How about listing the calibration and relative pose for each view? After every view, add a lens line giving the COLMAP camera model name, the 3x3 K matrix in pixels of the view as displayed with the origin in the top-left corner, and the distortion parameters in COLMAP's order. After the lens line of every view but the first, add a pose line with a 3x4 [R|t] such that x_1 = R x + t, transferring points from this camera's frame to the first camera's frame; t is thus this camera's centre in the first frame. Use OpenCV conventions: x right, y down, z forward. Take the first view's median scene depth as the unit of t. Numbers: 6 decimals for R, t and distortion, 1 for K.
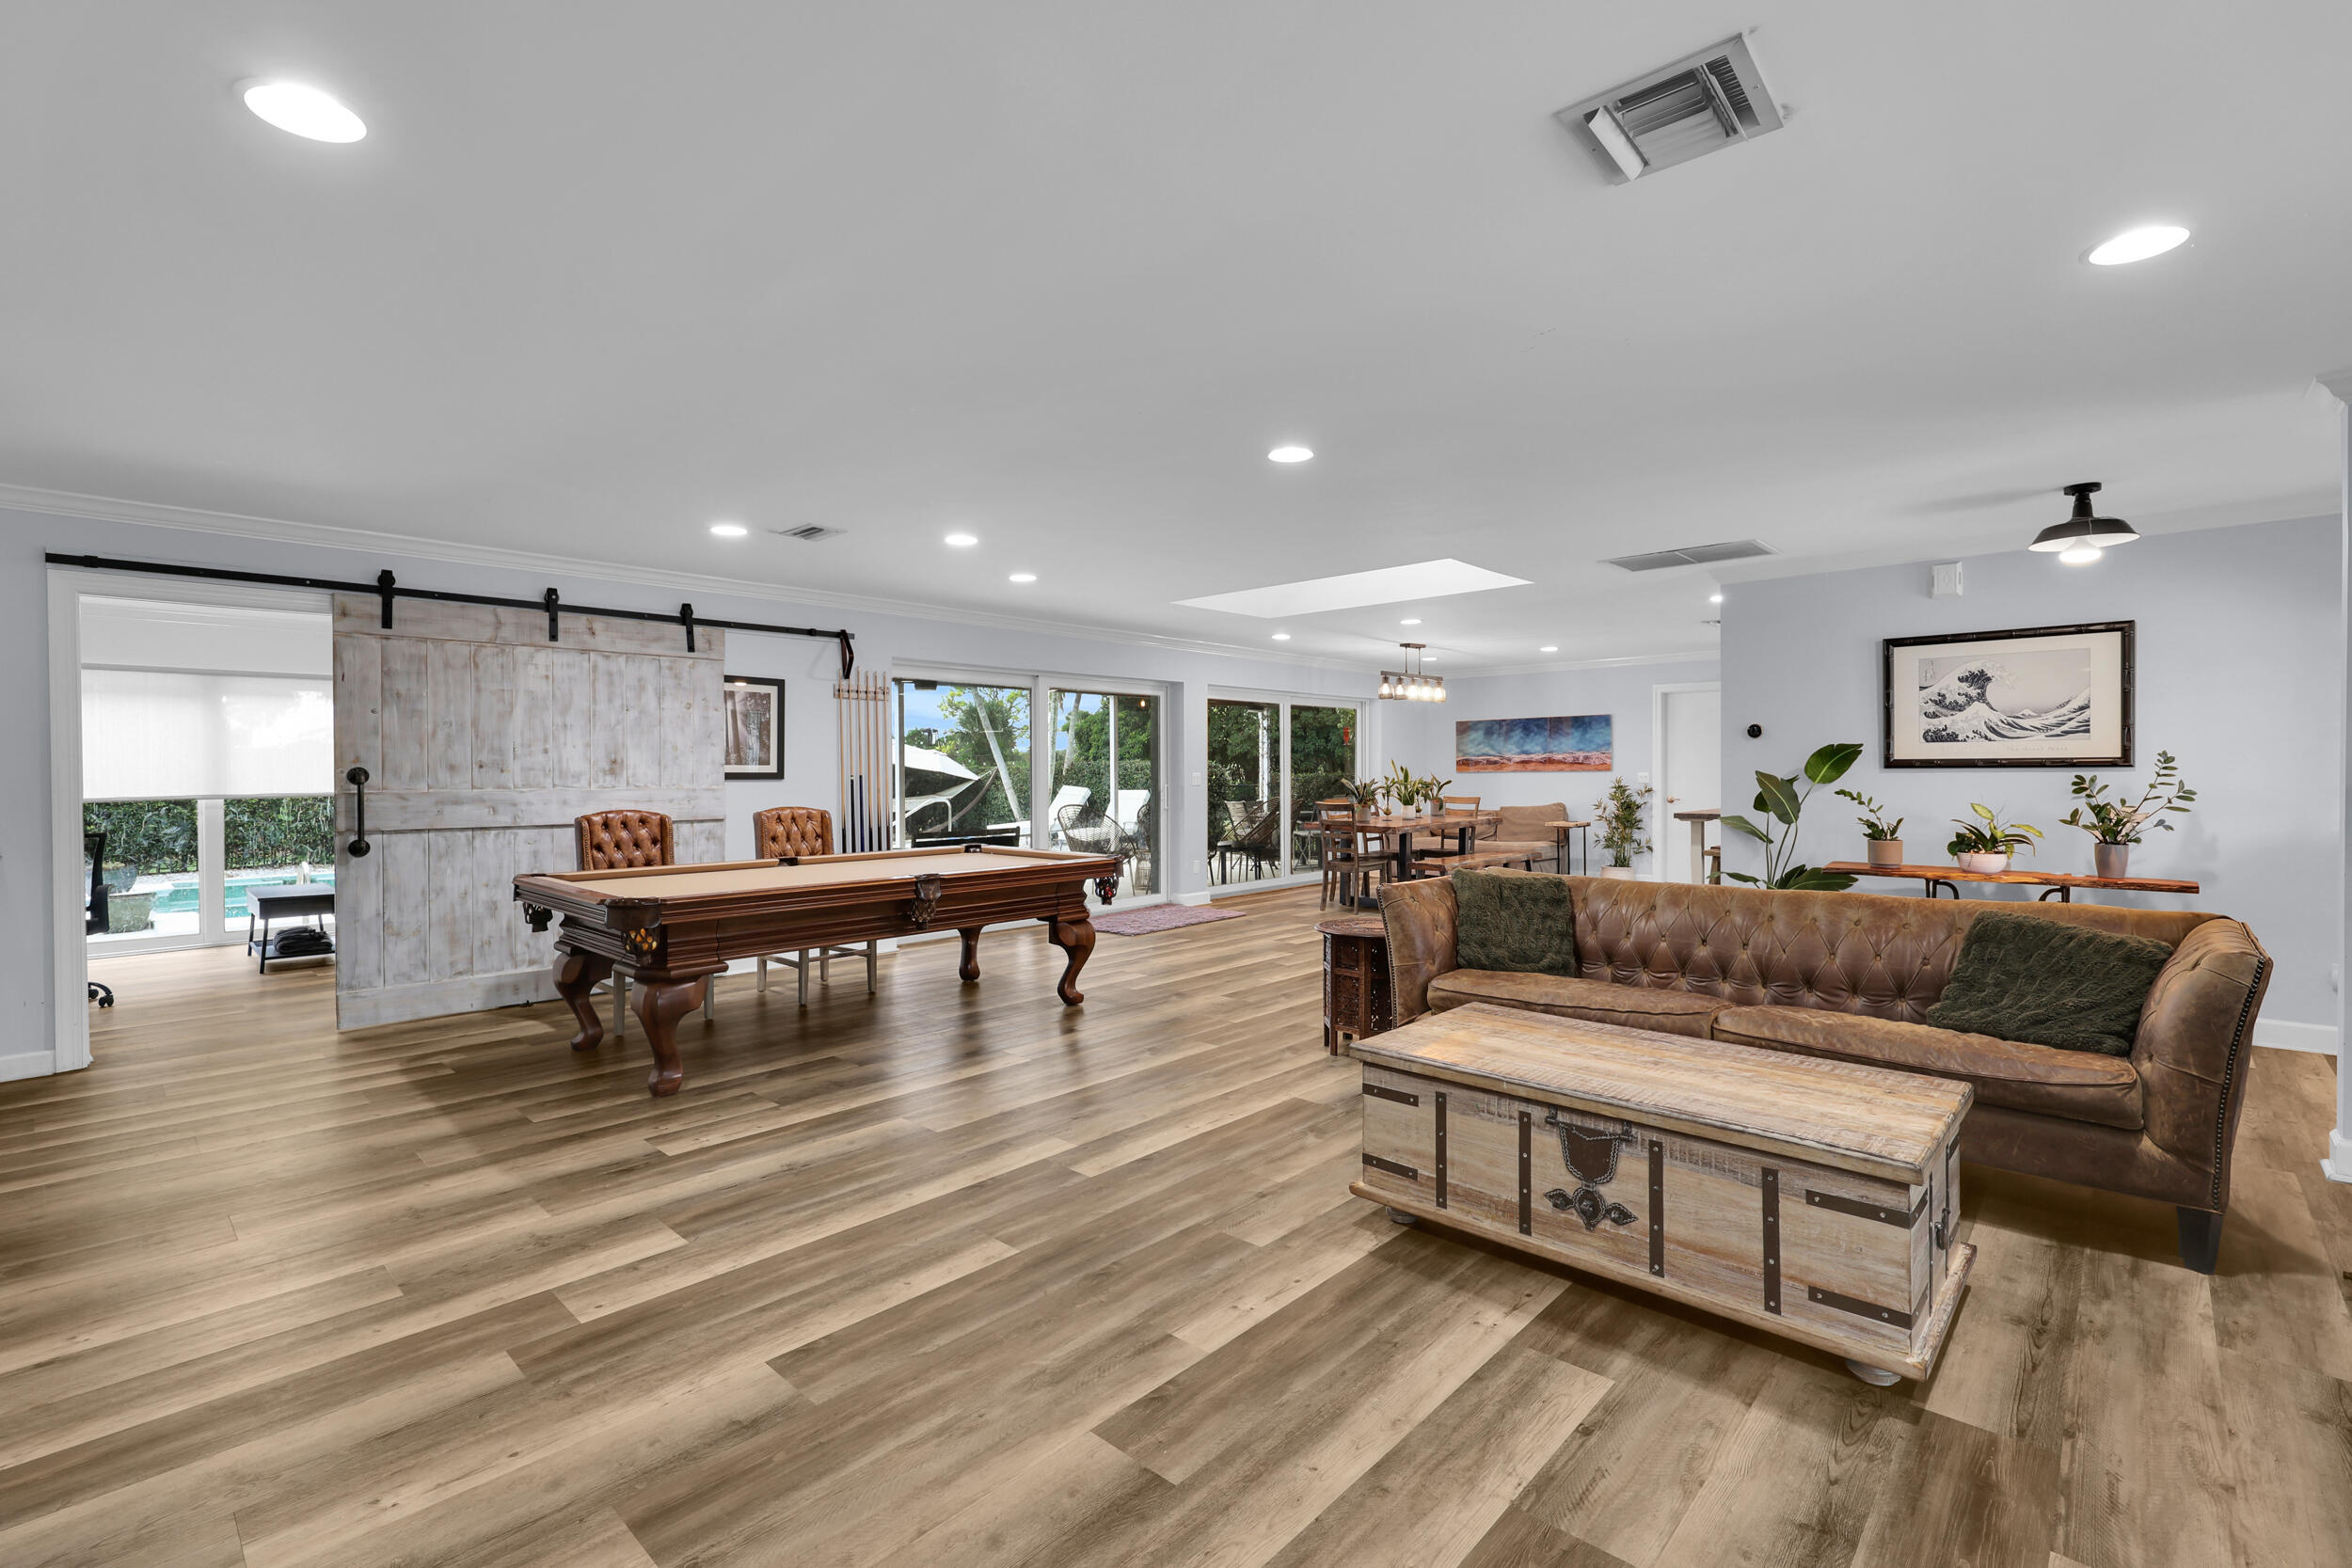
lens RADIAL K [[1051.7, 0, 1160.9], [0, 1051.7, 776.7], [0, 0, 1]] dist [-0.001117, -0.000029]
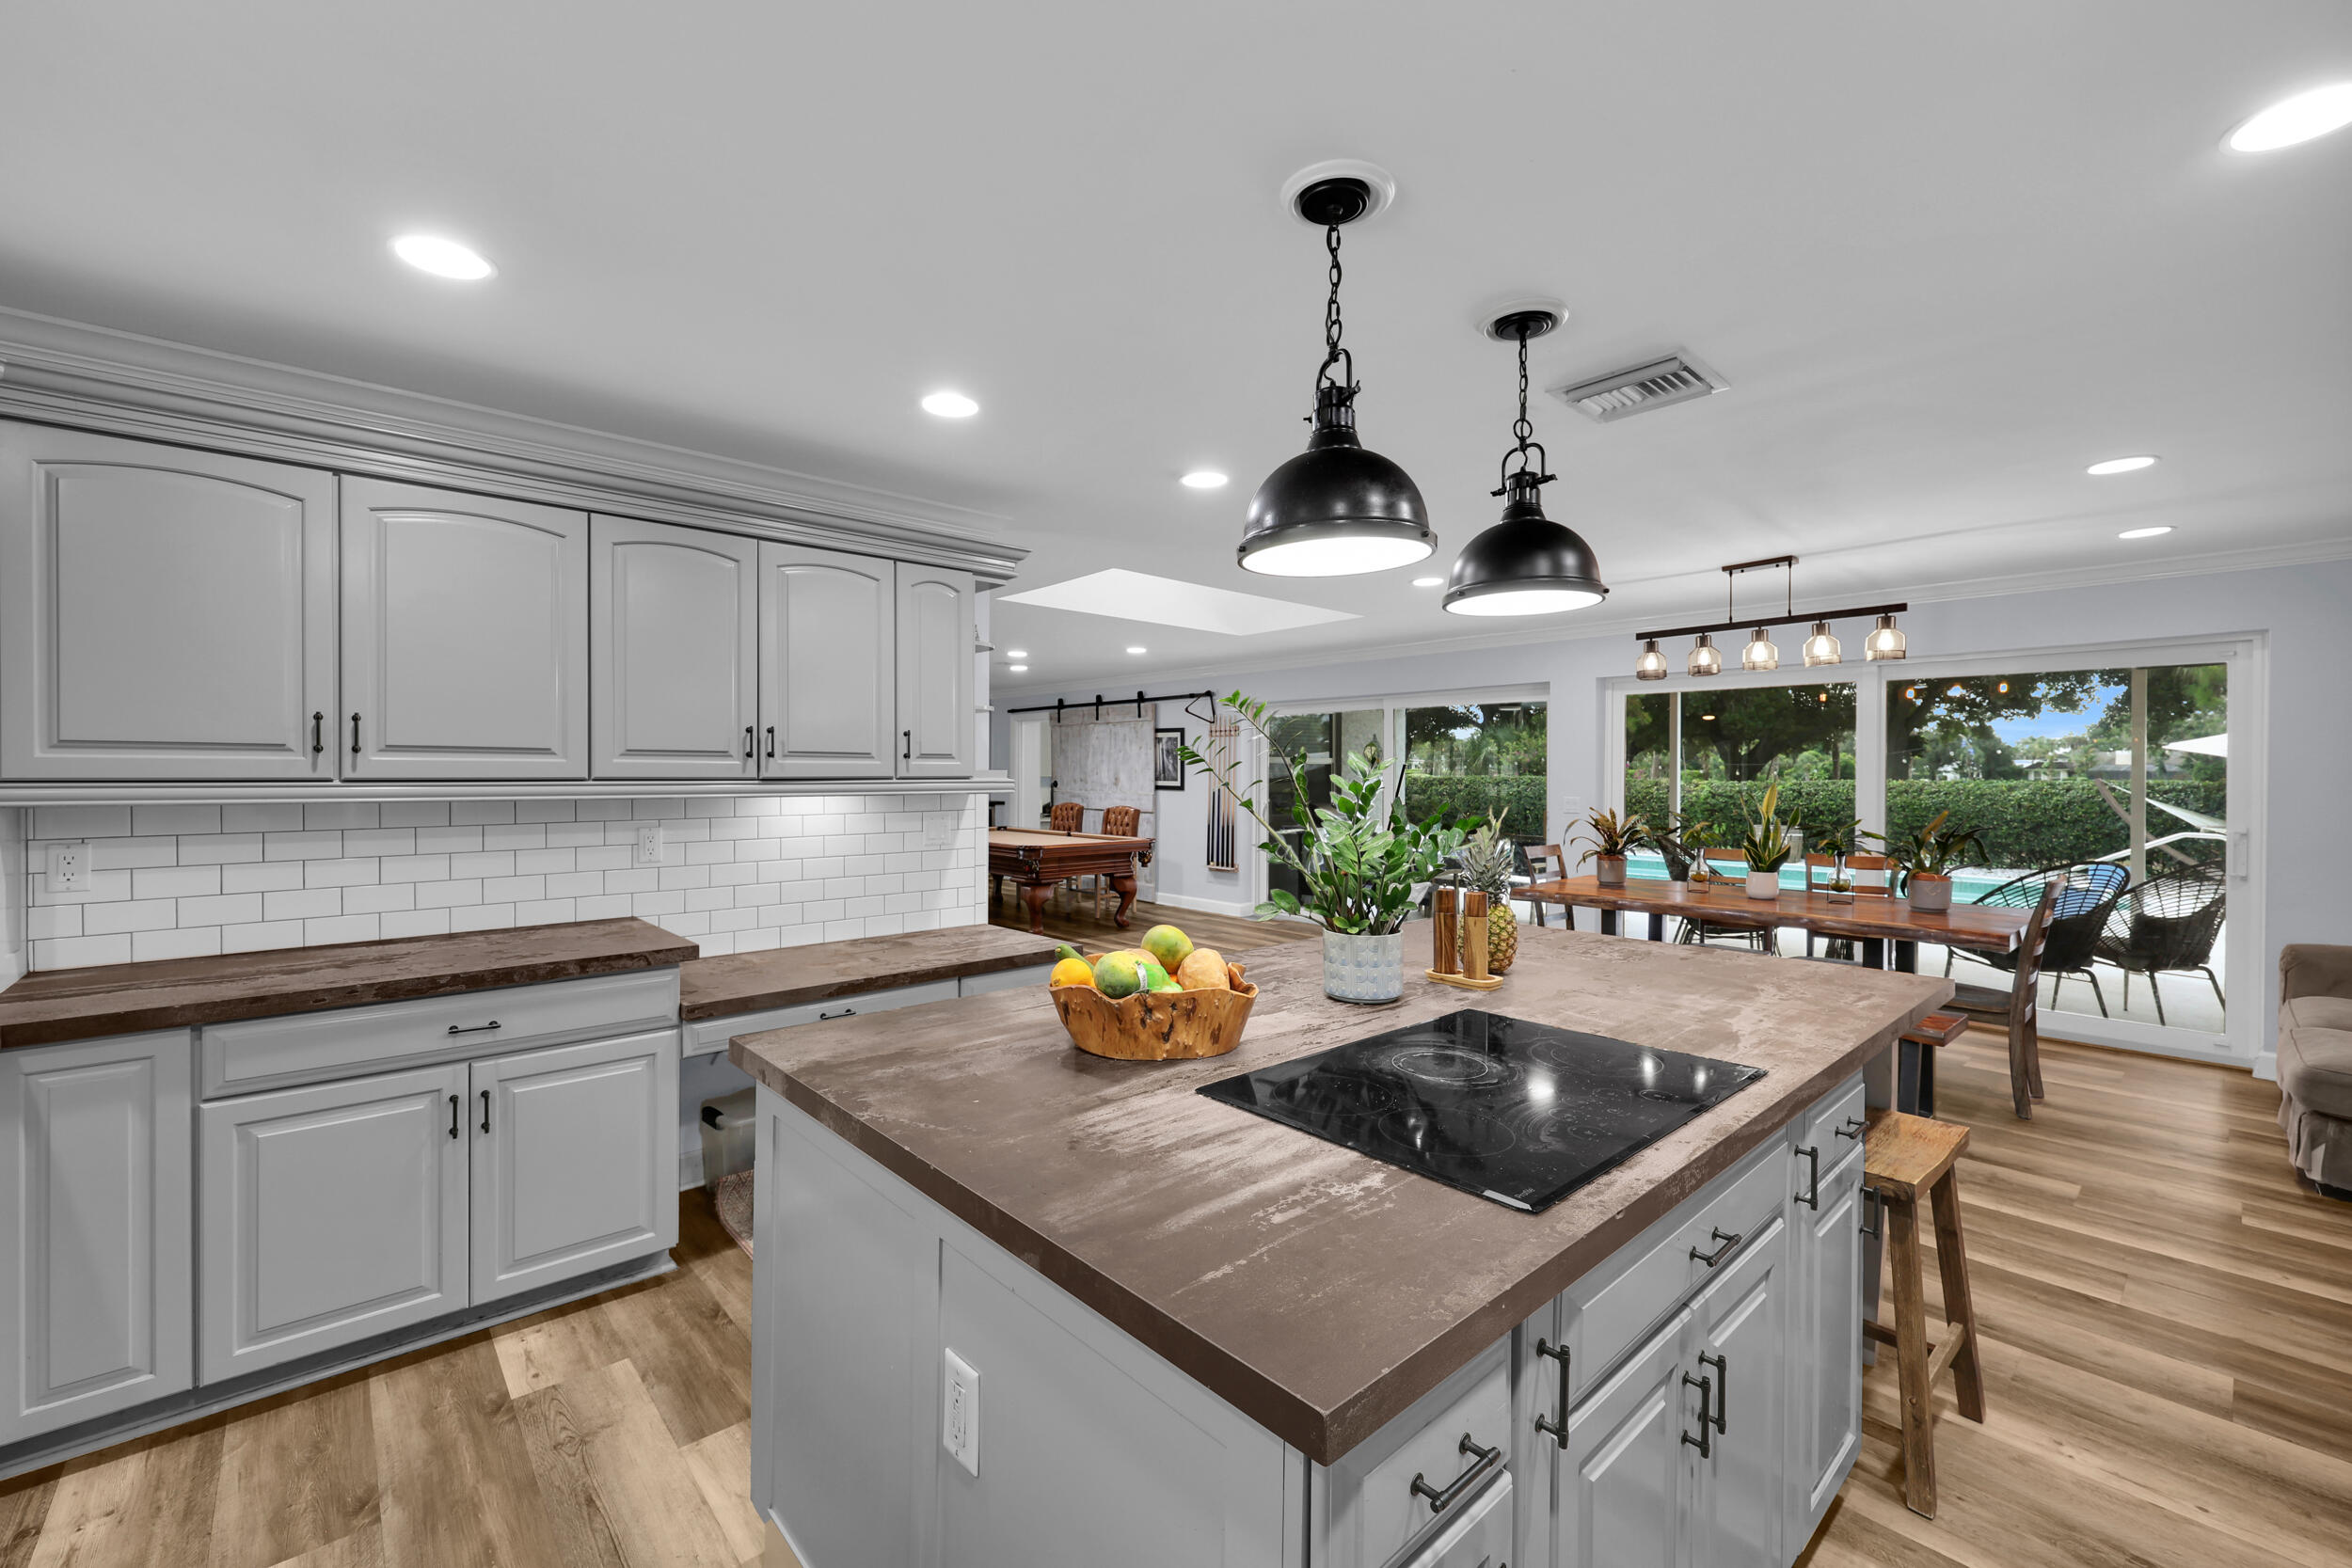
lens RADIAL K [[1012.9, 0, 1238.2], [0, 1012.9, 784.7], [0, 0, 1]] dist [0.000309, 0.005942]
pose [[-0.064974, 0.012577, -0.997808, 1.419898], [-0.012950, 0.999826, 0.013445, -0.033208], [0.997803, 0.013796, -0.064800, 1.434003]]
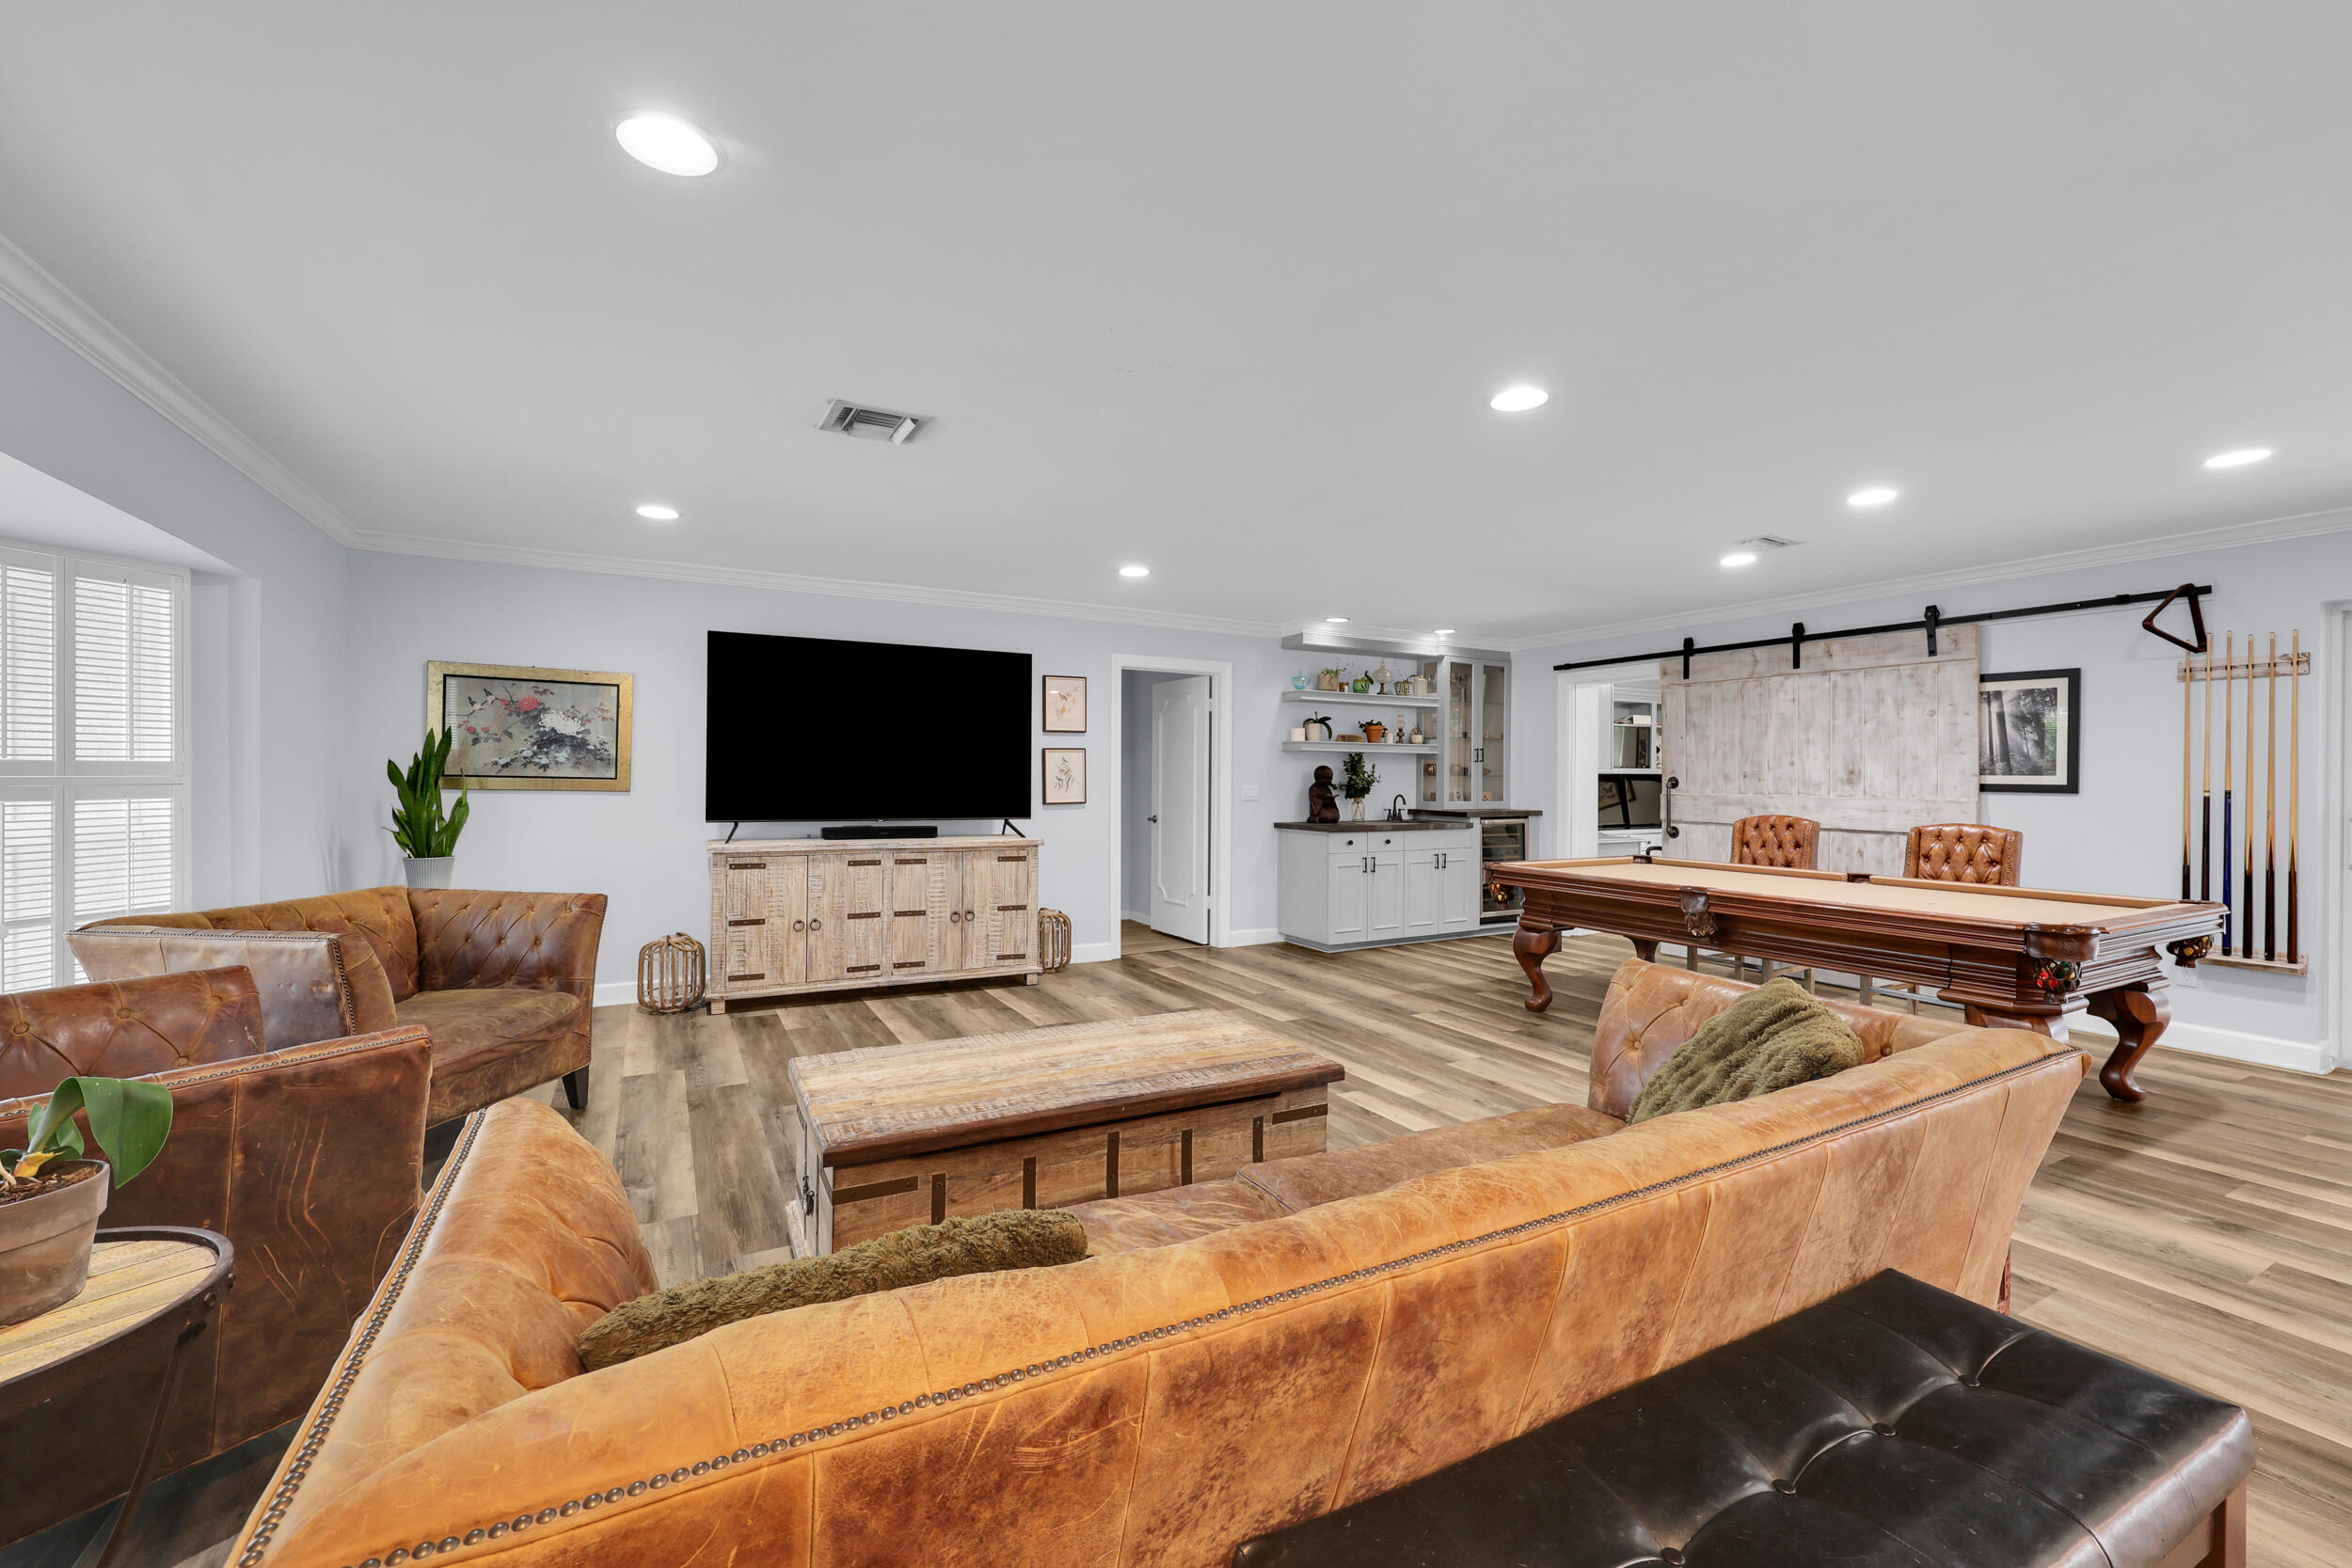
lens RADIAL K [[994.8, 0, 1195.6], [0, 994.8, 781.4], [0, 0, 1]] dist [0.000540, 0.000124]
pose [[-0.315708, 0.005213, -0.948842, 0.687070], [-0.011865, 0.999885, 0.009441, -0.006855], [0.948782, 0.014239, -0.315609, 0.732756]]
